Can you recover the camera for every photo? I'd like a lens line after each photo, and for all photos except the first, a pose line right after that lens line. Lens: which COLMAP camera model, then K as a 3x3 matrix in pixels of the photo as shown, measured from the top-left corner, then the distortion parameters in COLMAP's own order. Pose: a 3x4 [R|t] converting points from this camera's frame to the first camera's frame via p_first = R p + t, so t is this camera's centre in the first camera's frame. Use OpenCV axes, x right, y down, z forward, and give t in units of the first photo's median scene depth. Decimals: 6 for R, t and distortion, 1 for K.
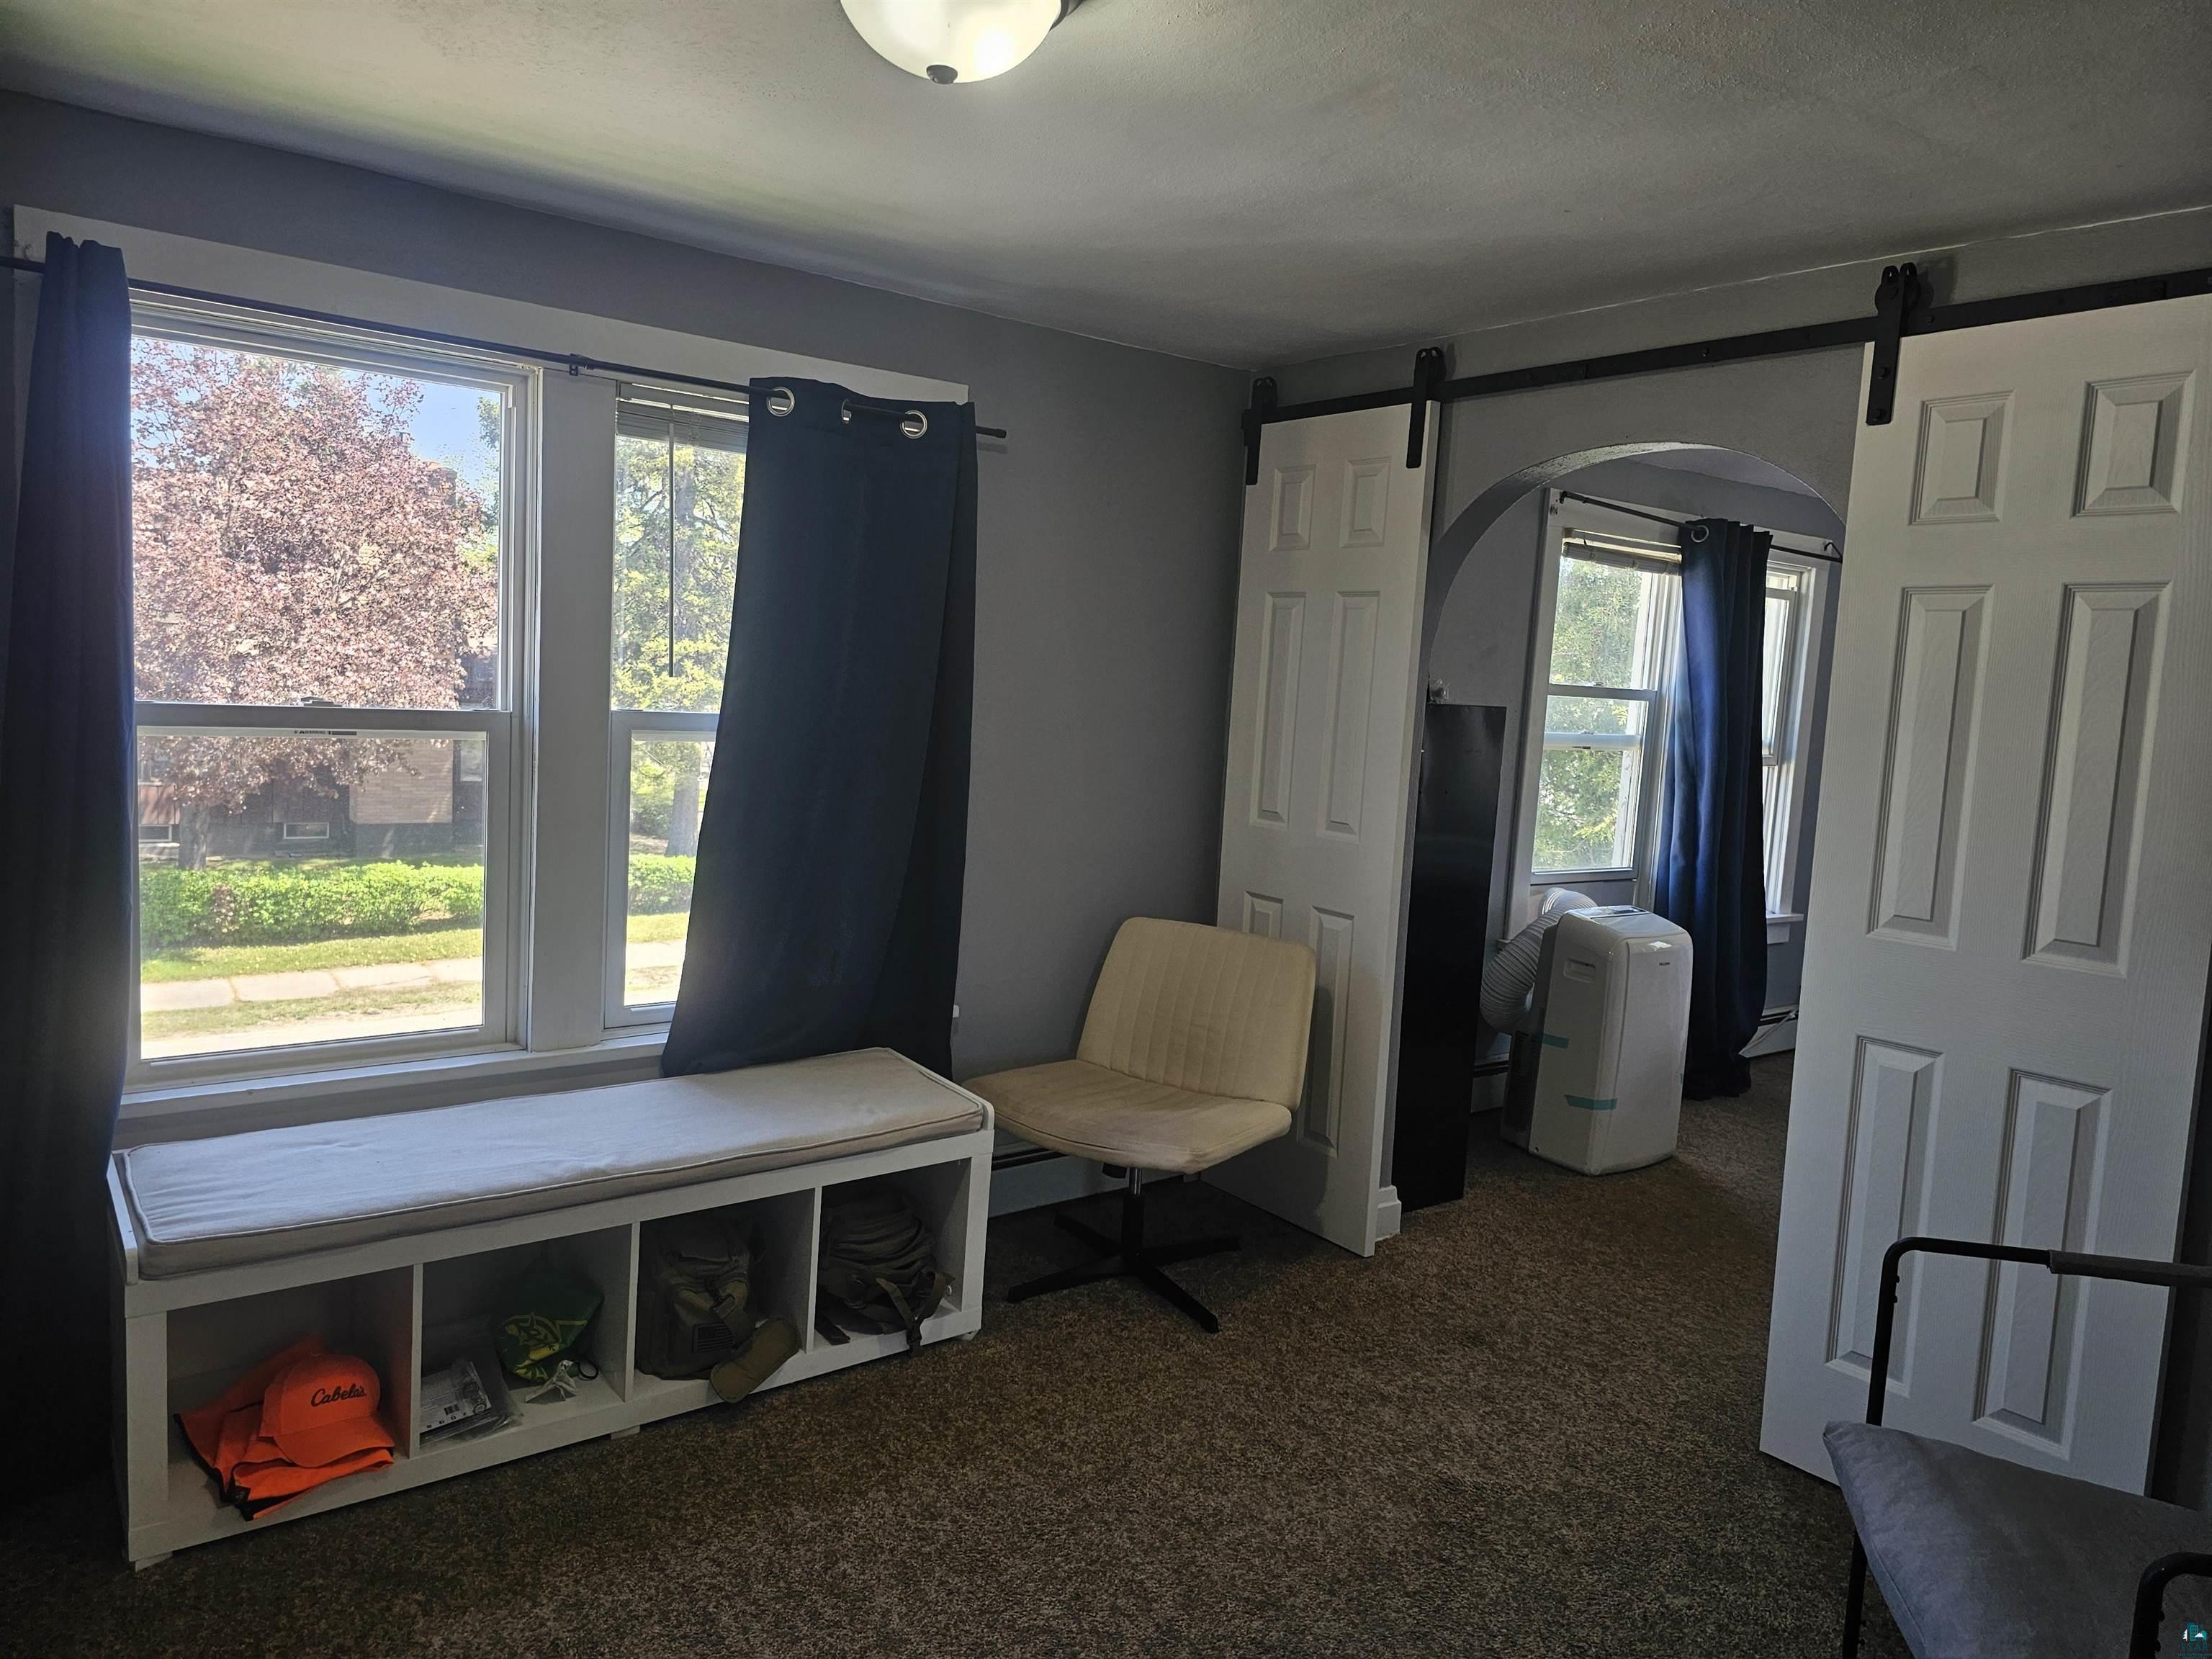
lens RADIAL K [[1479.9, 0, 1106.0], [0, 1479.9, 829.5], [0, 0, 1]] dist [0.001186, 0.000047]
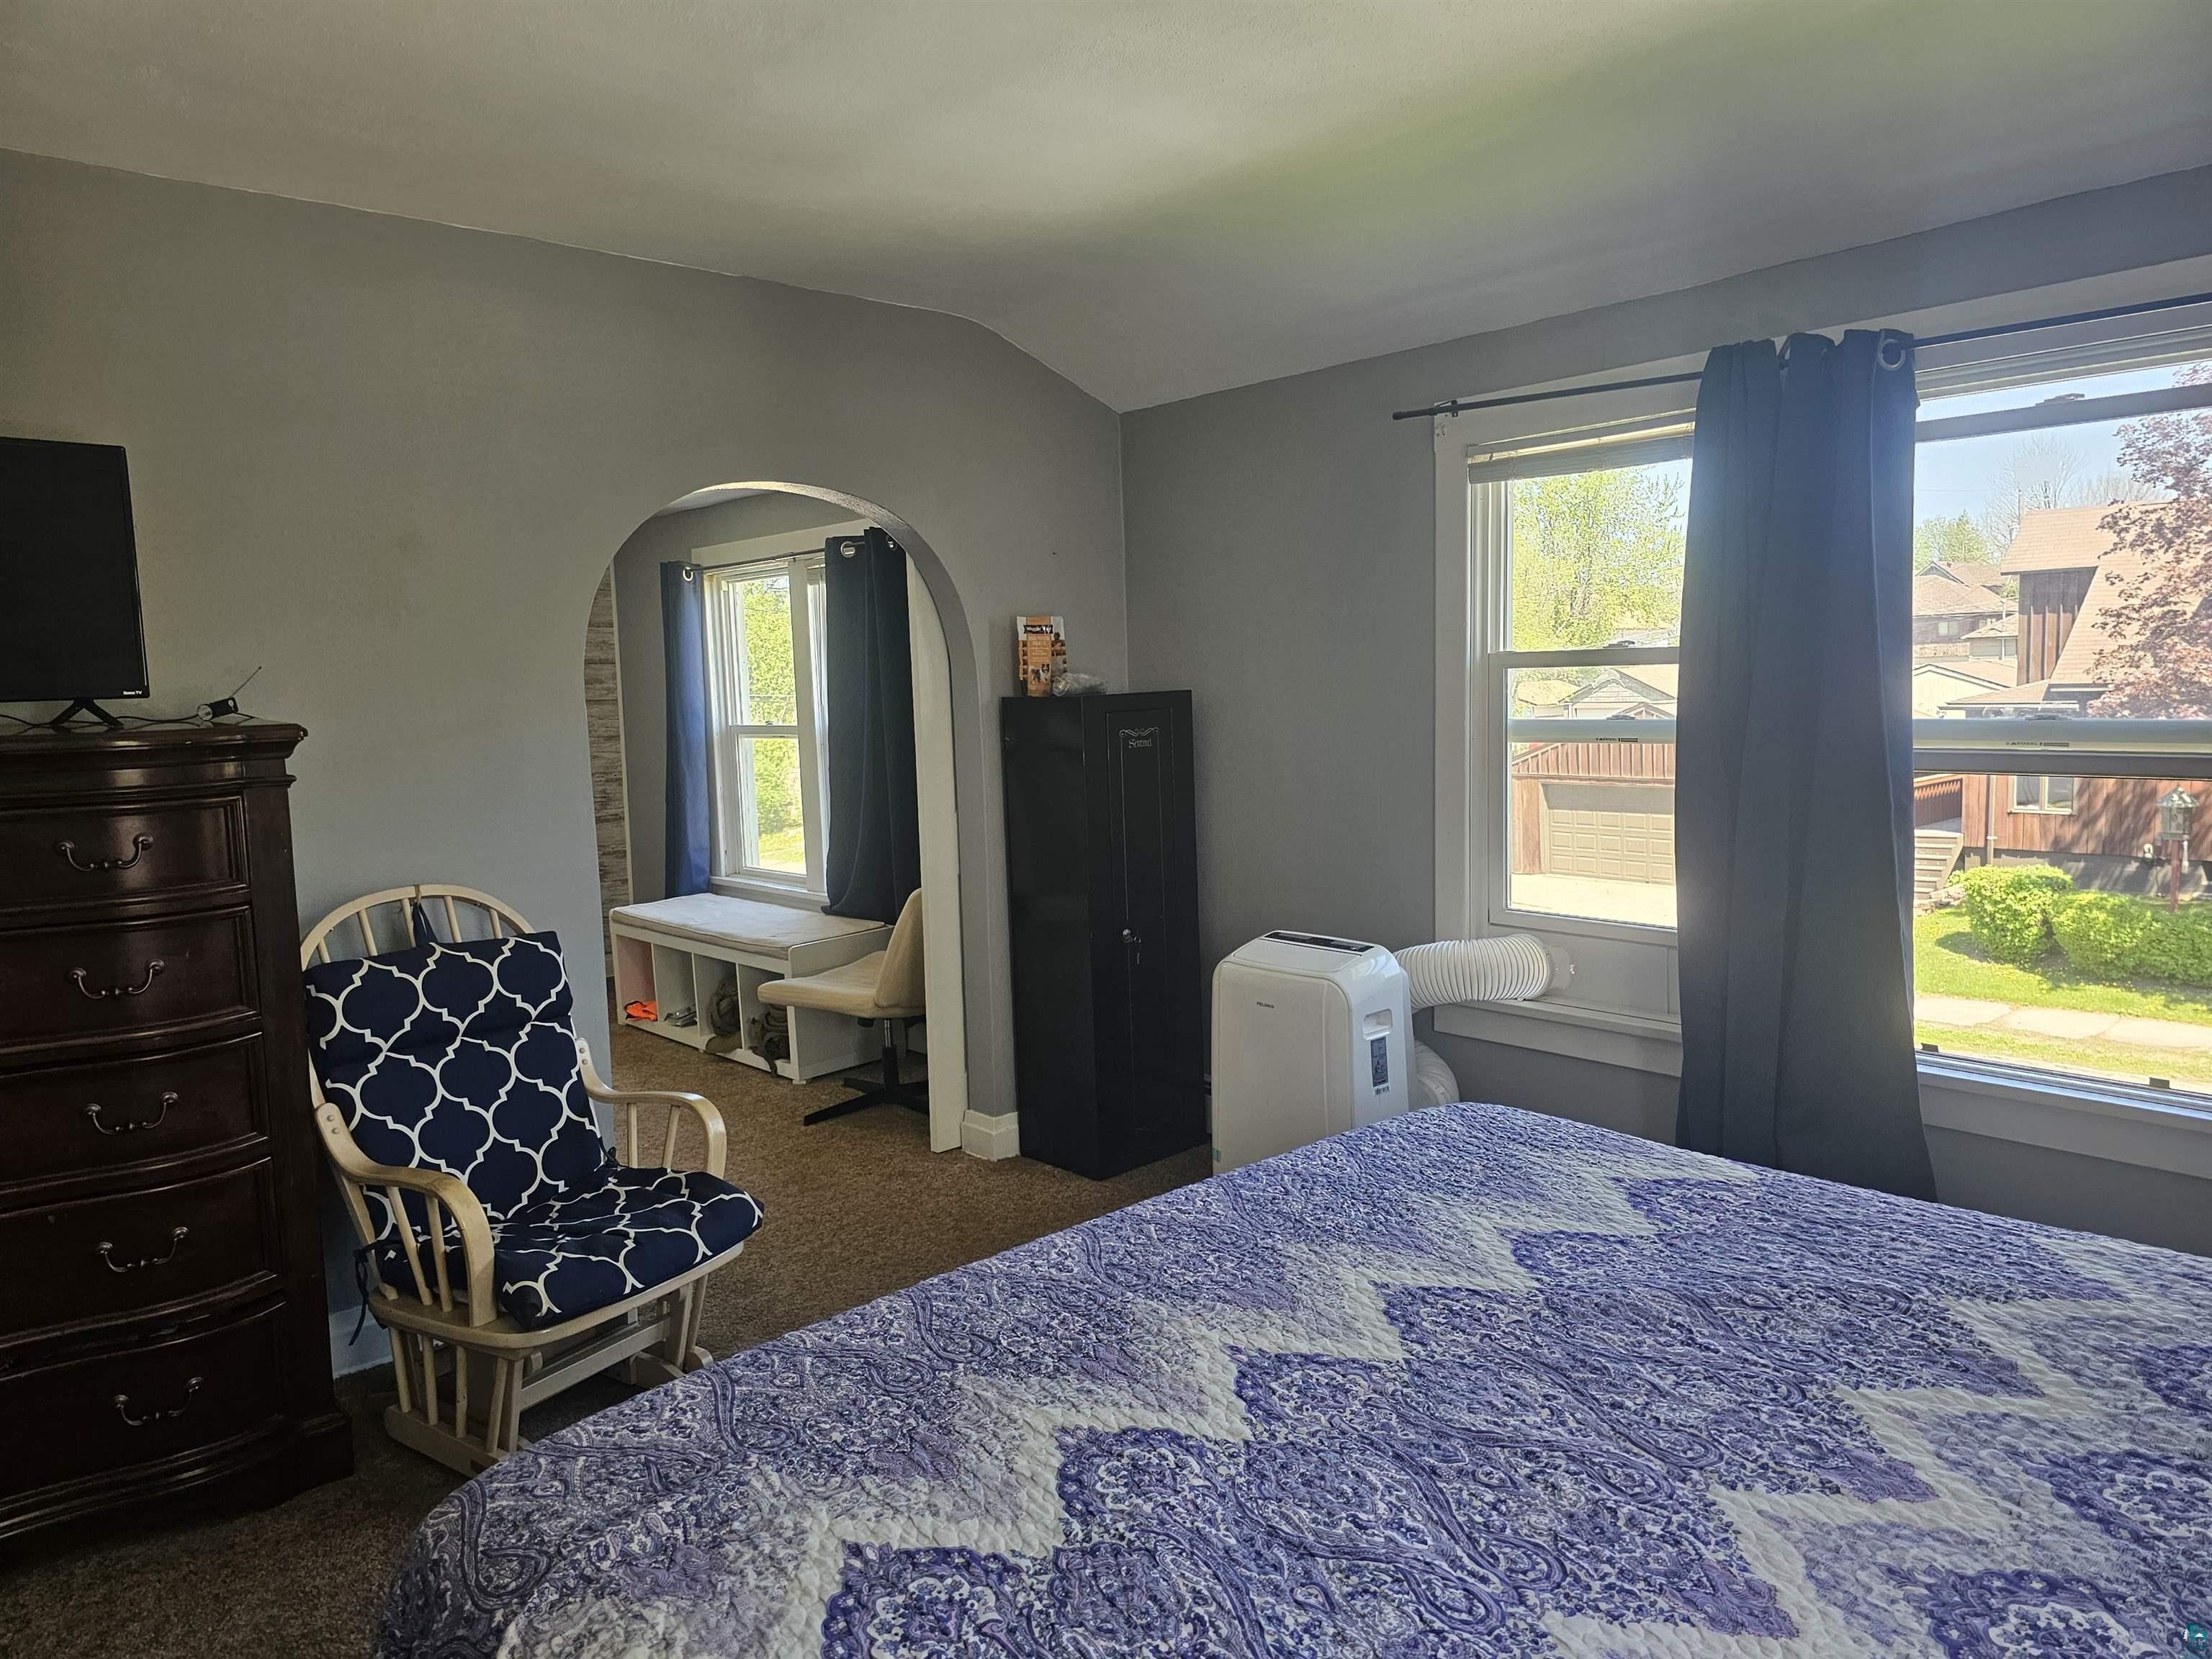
lens RADIAL K [[1479.9, 0, 1106.0], [0, 1479.9, 829.5], [0, 0, 1]] dist [0.001186, 0.000047]
pose [[0.109098, 0.043776, -0.993067, 1.138729], [-0.062020, 0.997383, 0.037152, -0.024698], [0.992094, 0.057536, 0.111527, 0.798179]]
